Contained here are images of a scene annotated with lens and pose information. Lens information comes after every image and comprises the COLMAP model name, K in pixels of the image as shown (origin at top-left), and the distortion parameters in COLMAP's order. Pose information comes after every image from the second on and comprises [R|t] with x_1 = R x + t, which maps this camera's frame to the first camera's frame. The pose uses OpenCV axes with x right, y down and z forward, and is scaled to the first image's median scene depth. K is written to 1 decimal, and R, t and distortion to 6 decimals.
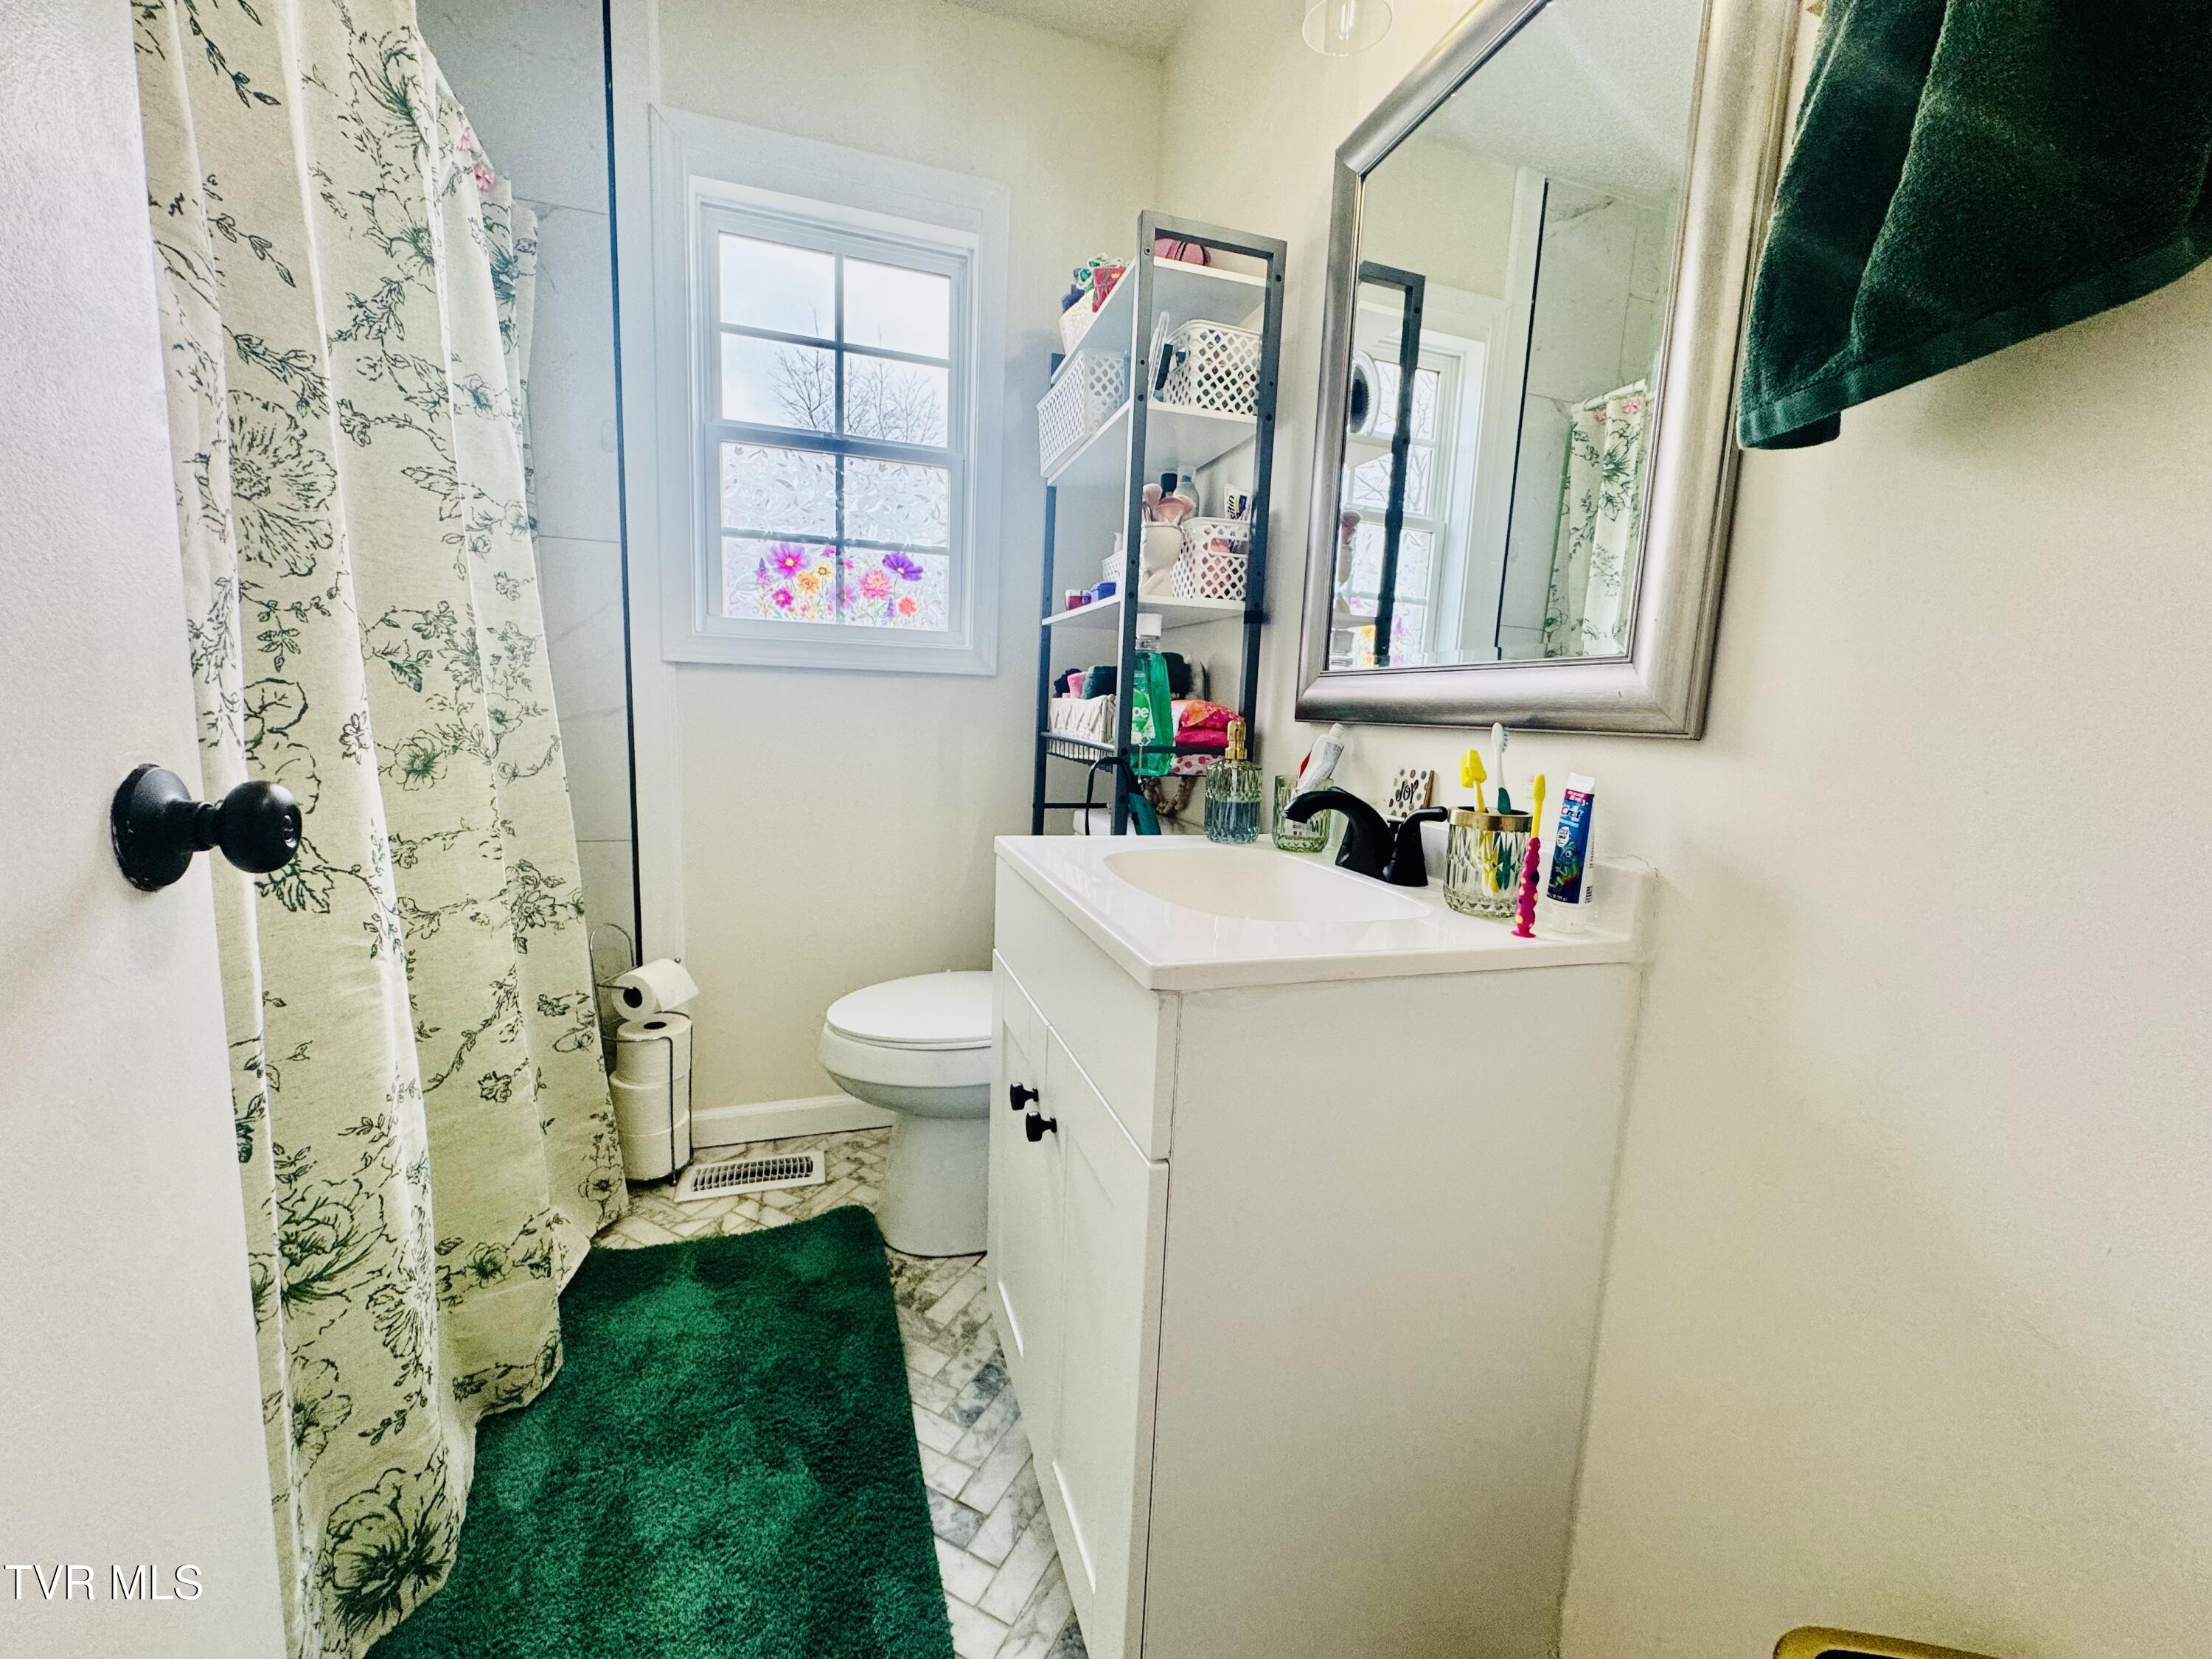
lens RADIAL K [[881.4, 0, 1103.7], [0, 881.4, 827.7], [0, 0, 1]] dist [-0.002562, 0.000420]
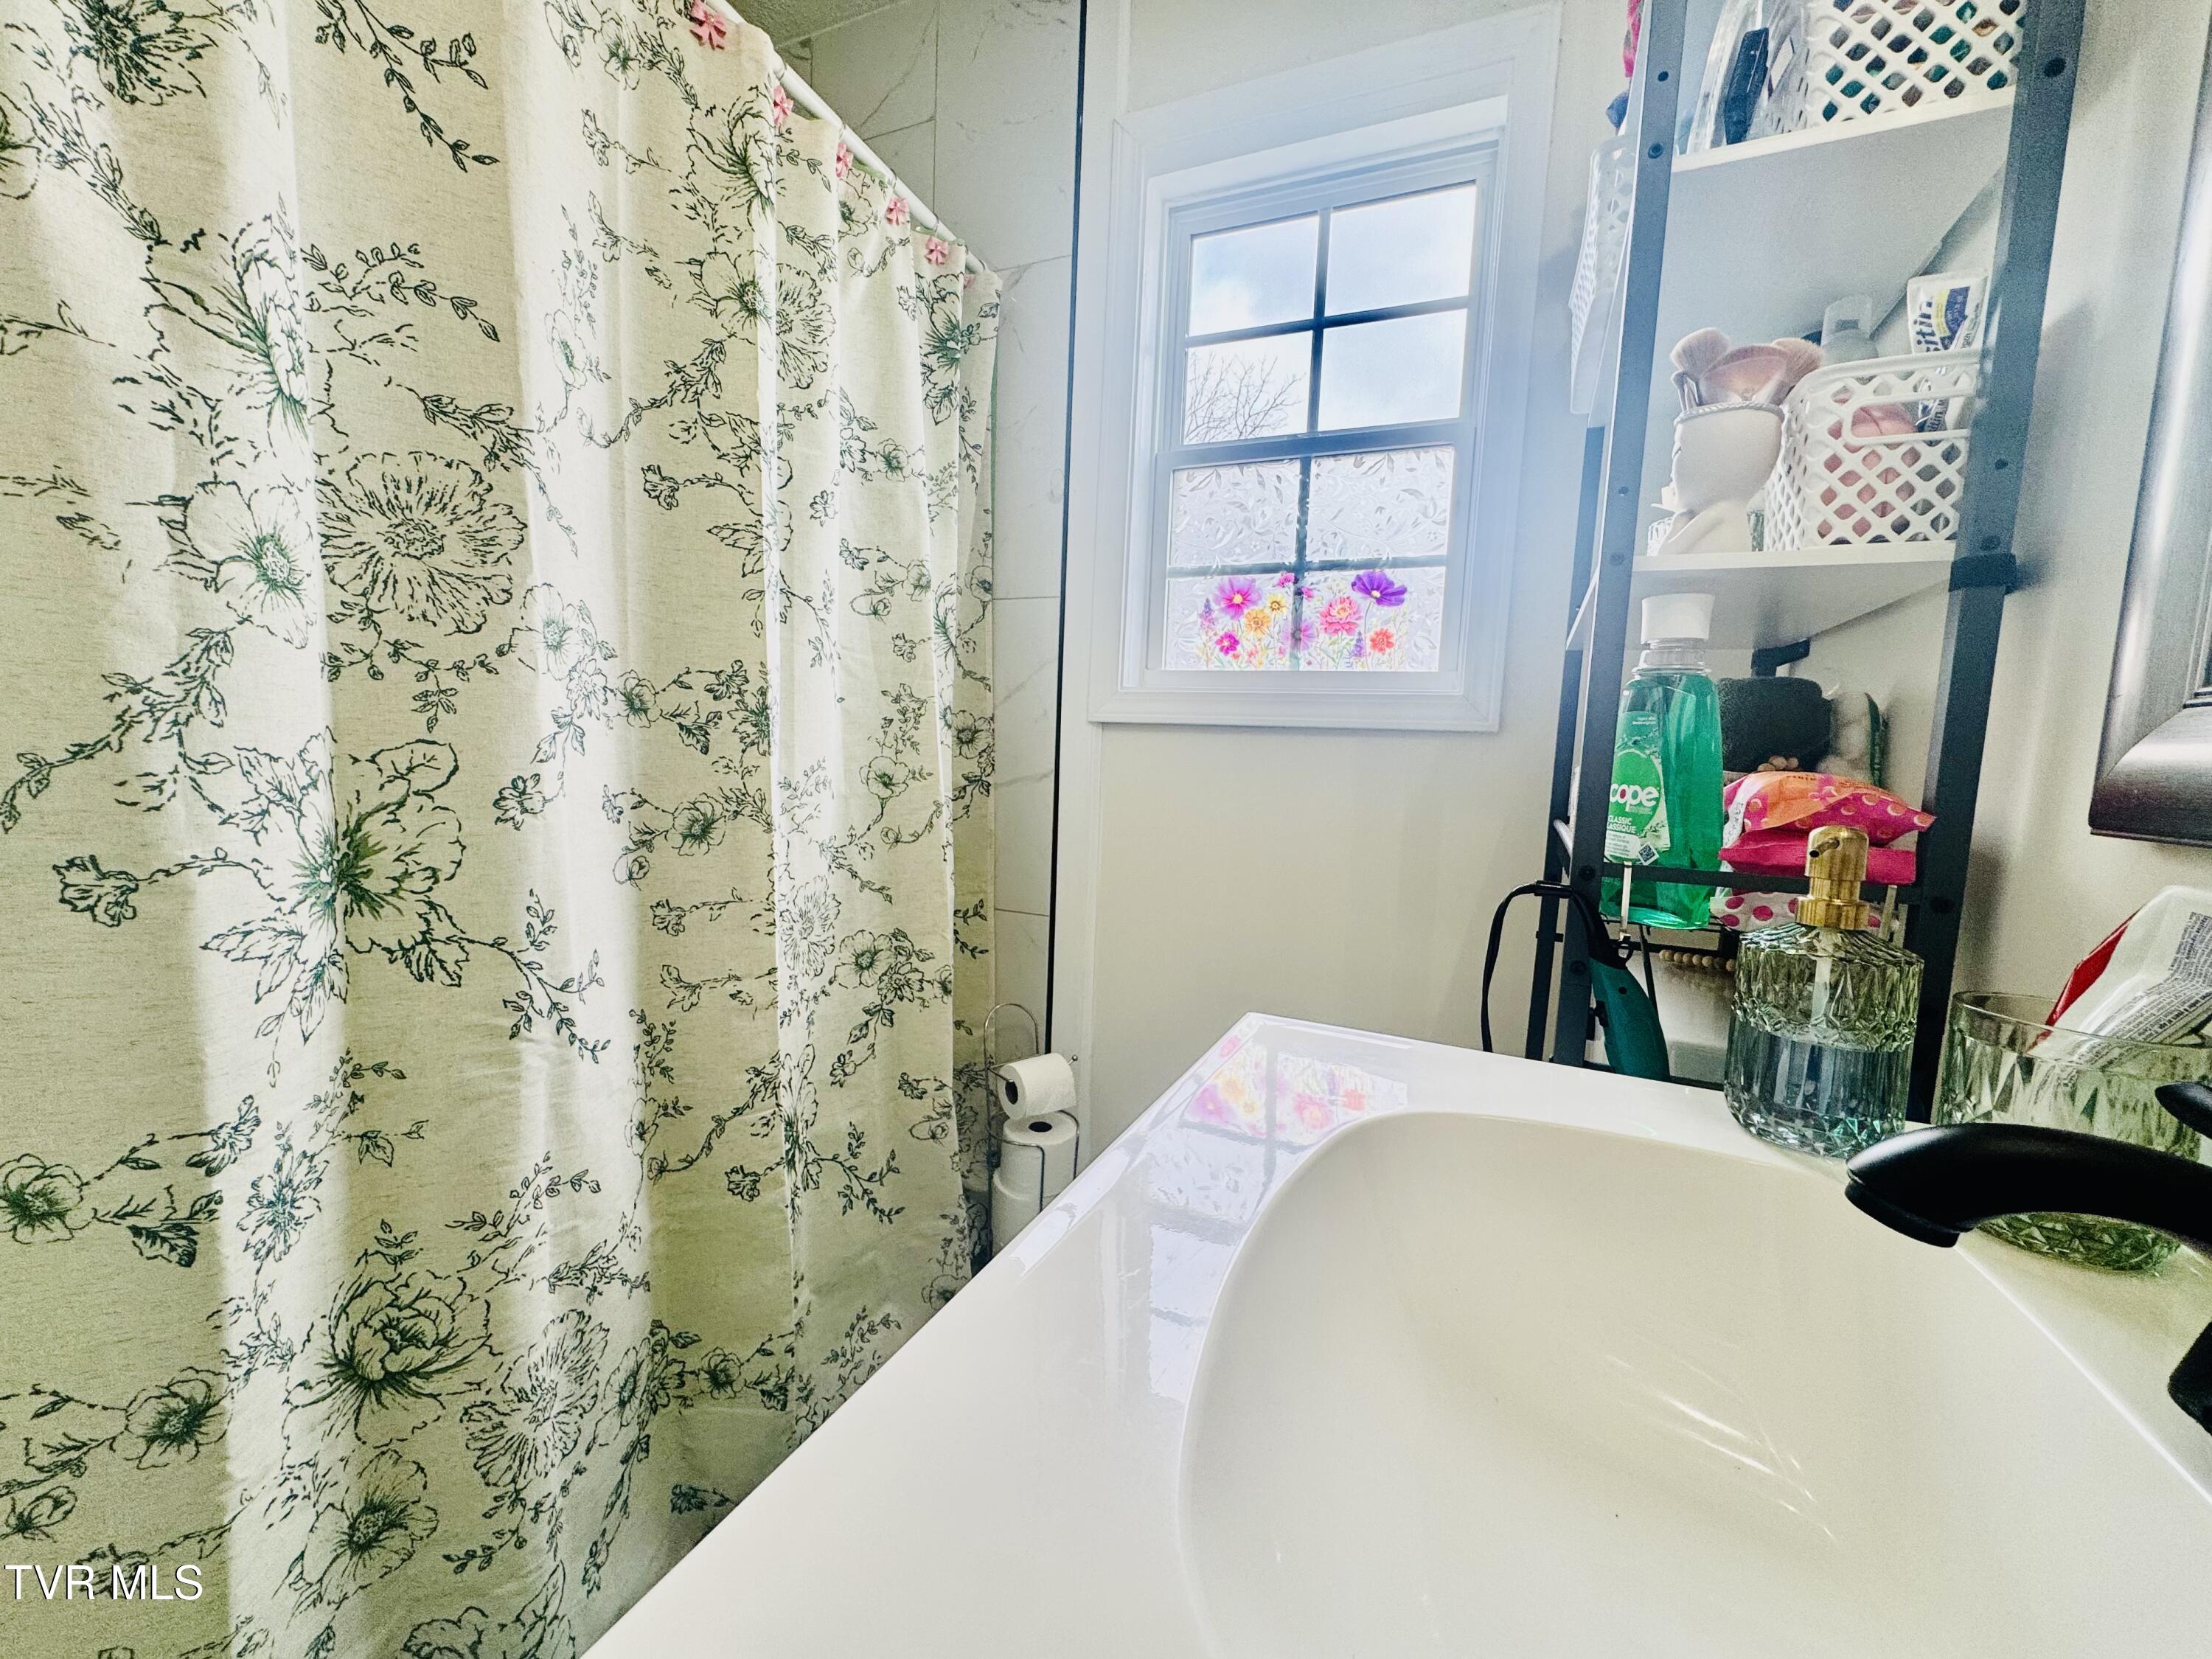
lens RADIAL K [[881.4, 0, 1103.7], [0, 881.4, 827.7], [0, 0, 1]] dist [-0.002562, 0.000420]
pose [[0.742261, 0.053875, -0.667942, 0.191107], [-0.103261, 0.994053, -0.034573, -0.084712], [0.662107, 0.094634, 0.743410, 0.568930]]
